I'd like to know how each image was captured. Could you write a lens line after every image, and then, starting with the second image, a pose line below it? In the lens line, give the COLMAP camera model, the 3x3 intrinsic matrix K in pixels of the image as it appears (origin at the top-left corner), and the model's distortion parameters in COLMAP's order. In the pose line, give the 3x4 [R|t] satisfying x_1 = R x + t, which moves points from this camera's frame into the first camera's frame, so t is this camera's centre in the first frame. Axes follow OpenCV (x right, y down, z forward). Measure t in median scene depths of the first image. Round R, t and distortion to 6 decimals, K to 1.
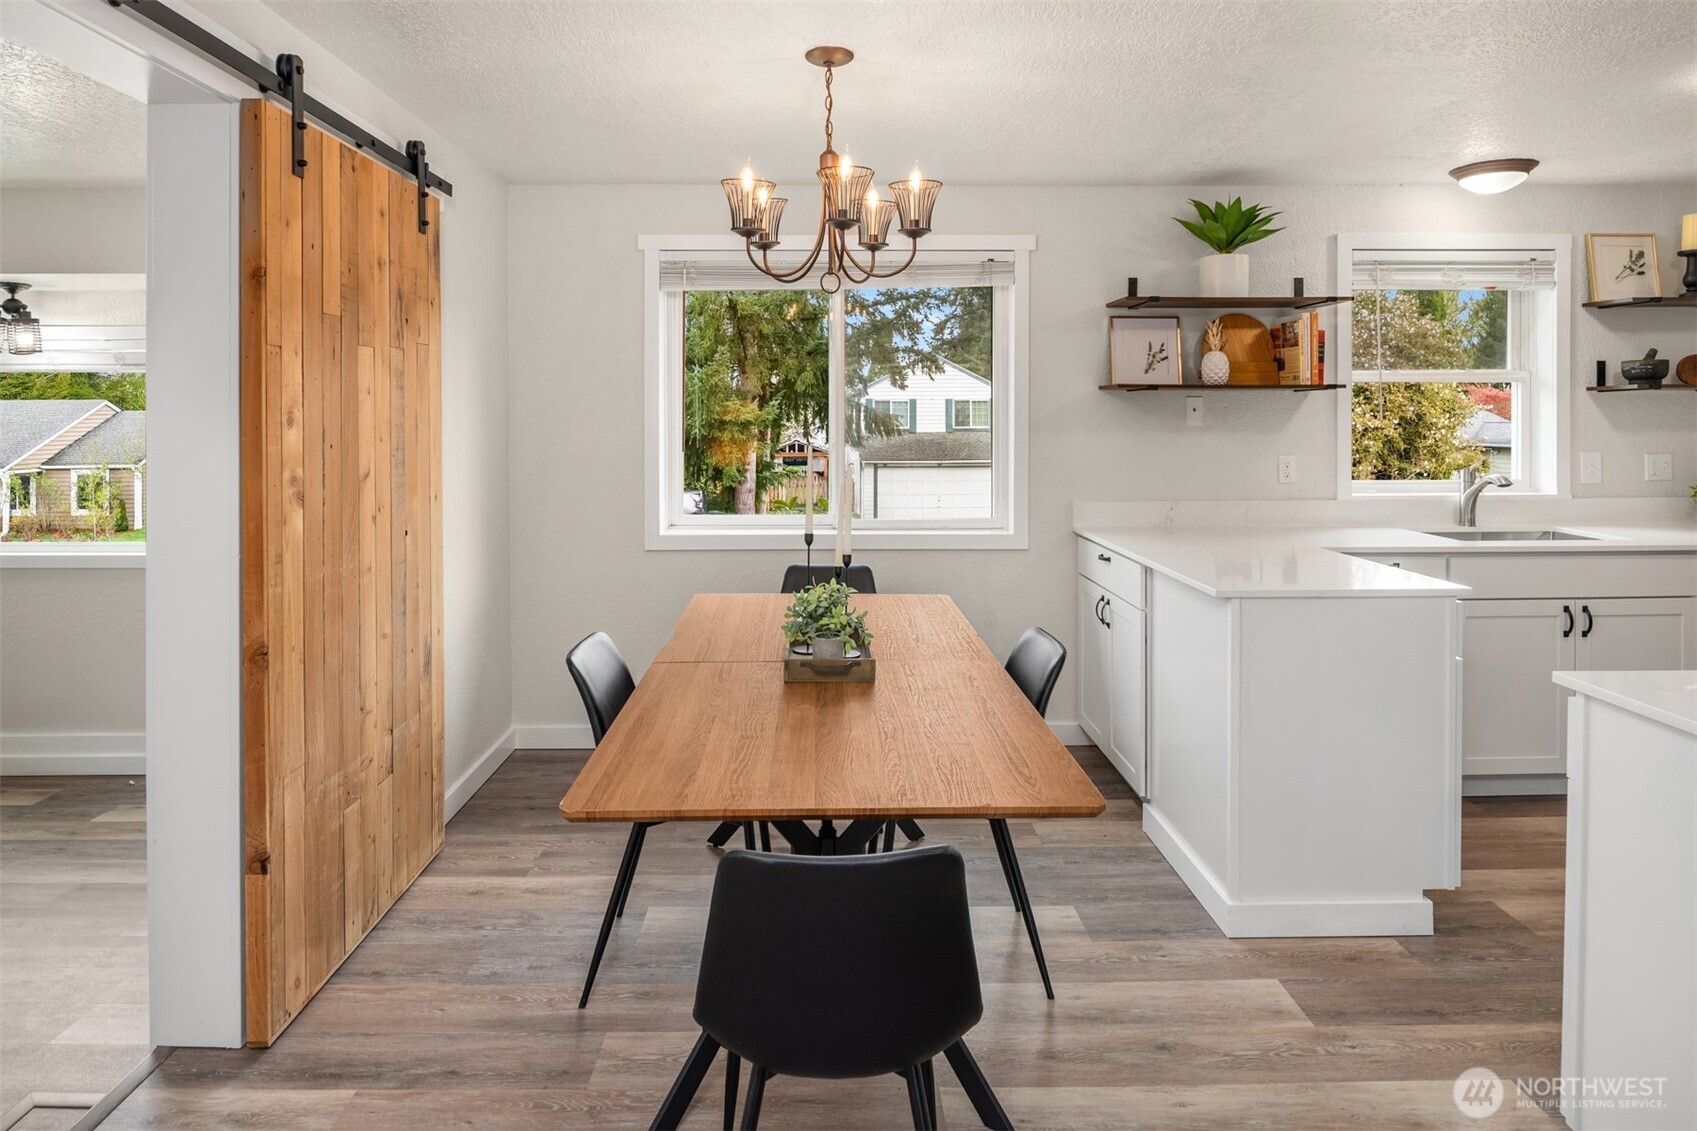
lens RADIAL K [[953.1, 0, 845.8], [0, 953.1, 402.8], [0, 0, 1]] dist [-0.002029, 0.000096]
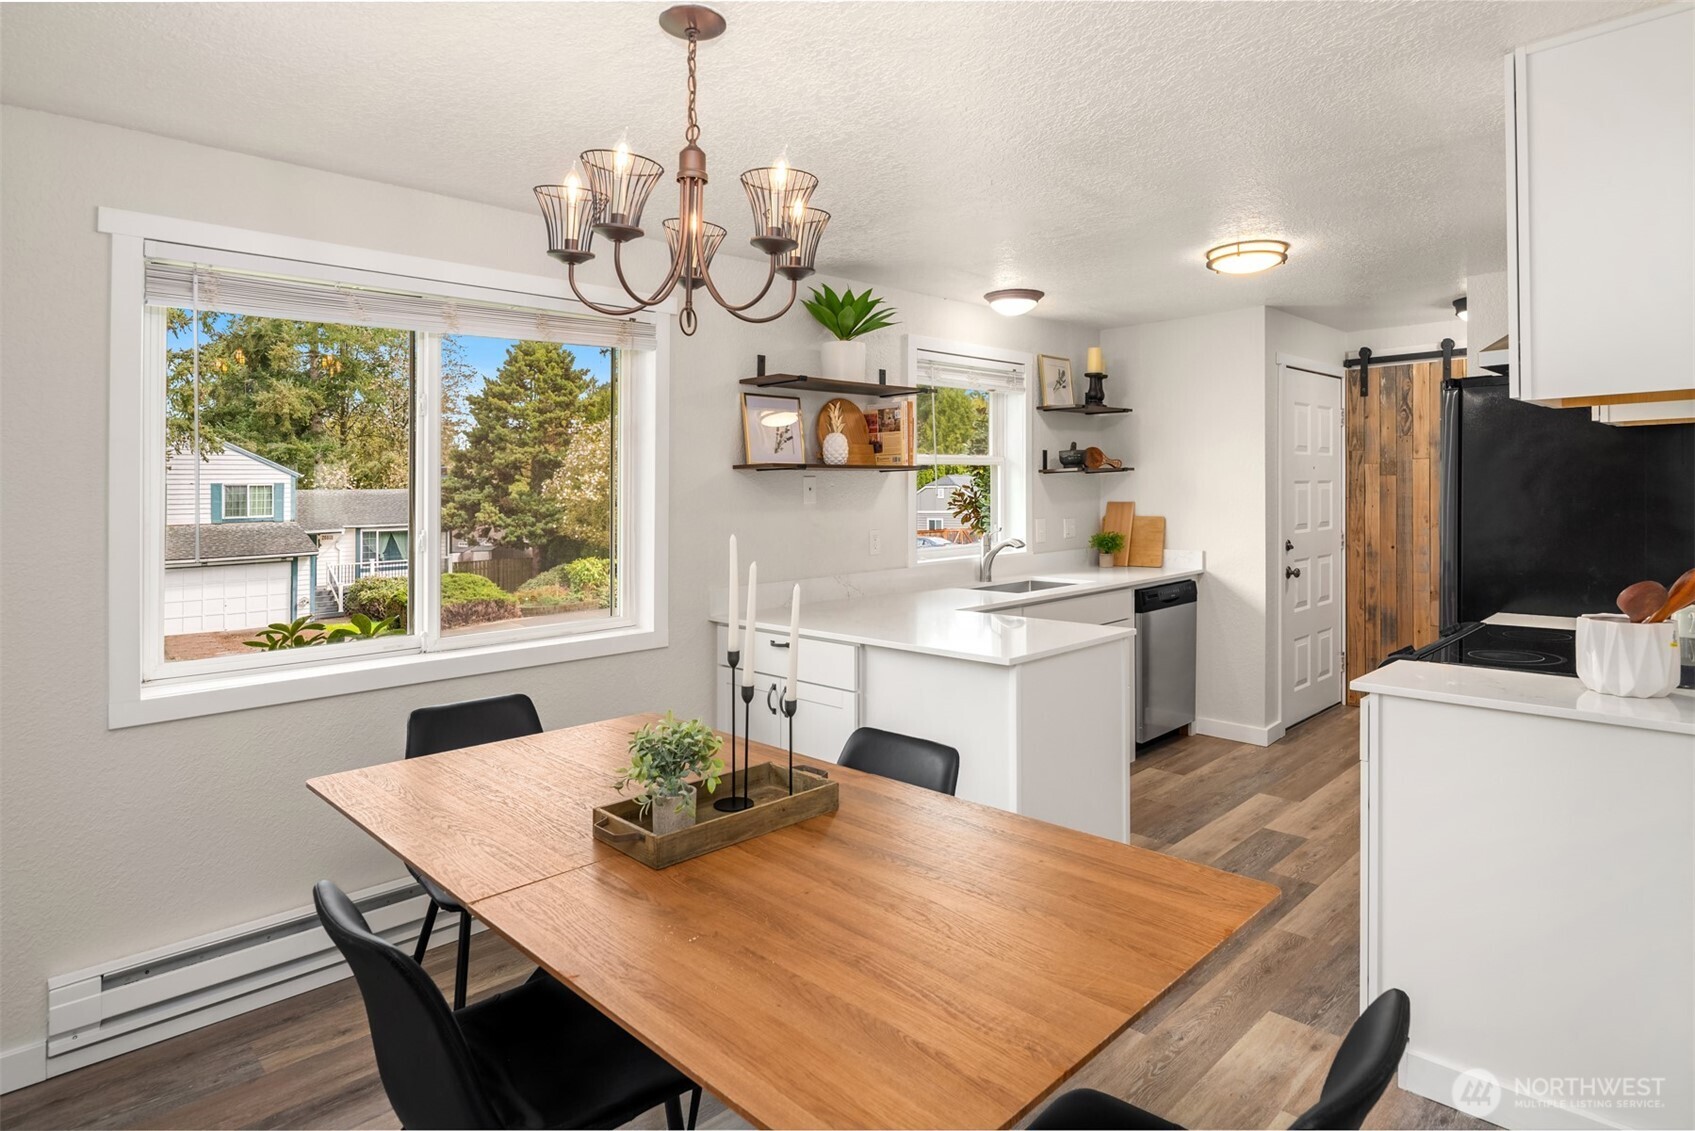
lens RADIAL K [[913.0, 0, 883.0], [0, 913.0, 475.2], [0, 0, 1]] dist [-0.000461, -0.000013]
pose [[0.717355, 0.003119, 0.696701, -0.264560], [0.005676, 0.999931, -0.010321, 0.002730], [-0.696685, 0.011359, 0.717287, 0.241952]]
